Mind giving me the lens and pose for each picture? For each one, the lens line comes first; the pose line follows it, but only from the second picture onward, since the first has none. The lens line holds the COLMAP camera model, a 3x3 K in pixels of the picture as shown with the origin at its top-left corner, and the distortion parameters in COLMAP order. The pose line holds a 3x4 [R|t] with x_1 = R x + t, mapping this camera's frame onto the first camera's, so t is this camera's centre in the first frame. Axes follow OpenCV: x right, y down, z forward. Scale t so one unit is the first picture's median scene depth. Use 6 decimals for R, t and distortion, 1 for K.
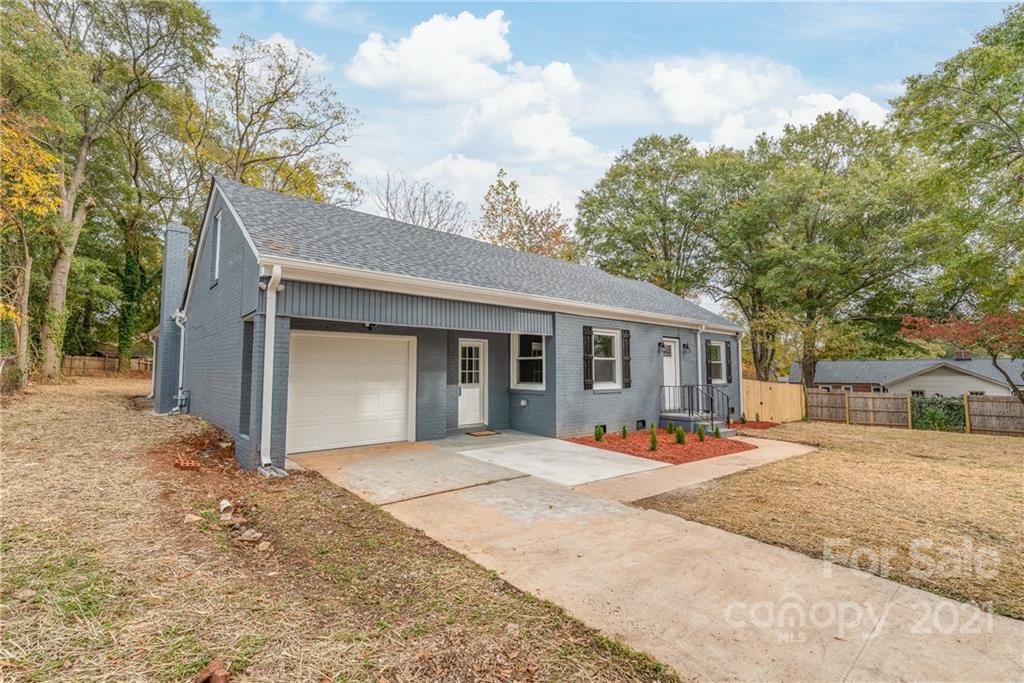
lens RADIAL K [[457.1, 0, 495.9], [0, 457.1, 333.7], [0, 0, 1]] dist [0.000967, -0.000472]
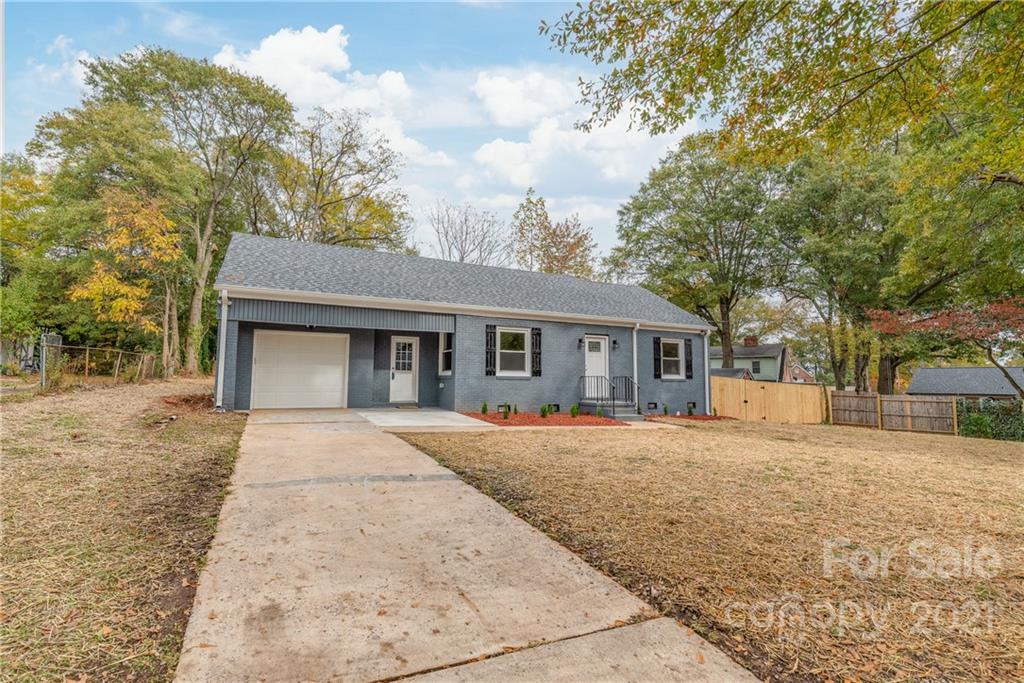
lens RADIAL K [[457.1, 0, 479.0], [0, 457.1, 341.0], [0, 0, 1]] dist [0.000967, -0.000472]
pose [[0.960188, -0.014344, -0.278986, 0.470619], [0.012109, 0.999879, -0.009733, 0.035741], [0.279092, 0.005967, 0.960246, -0.189943]]
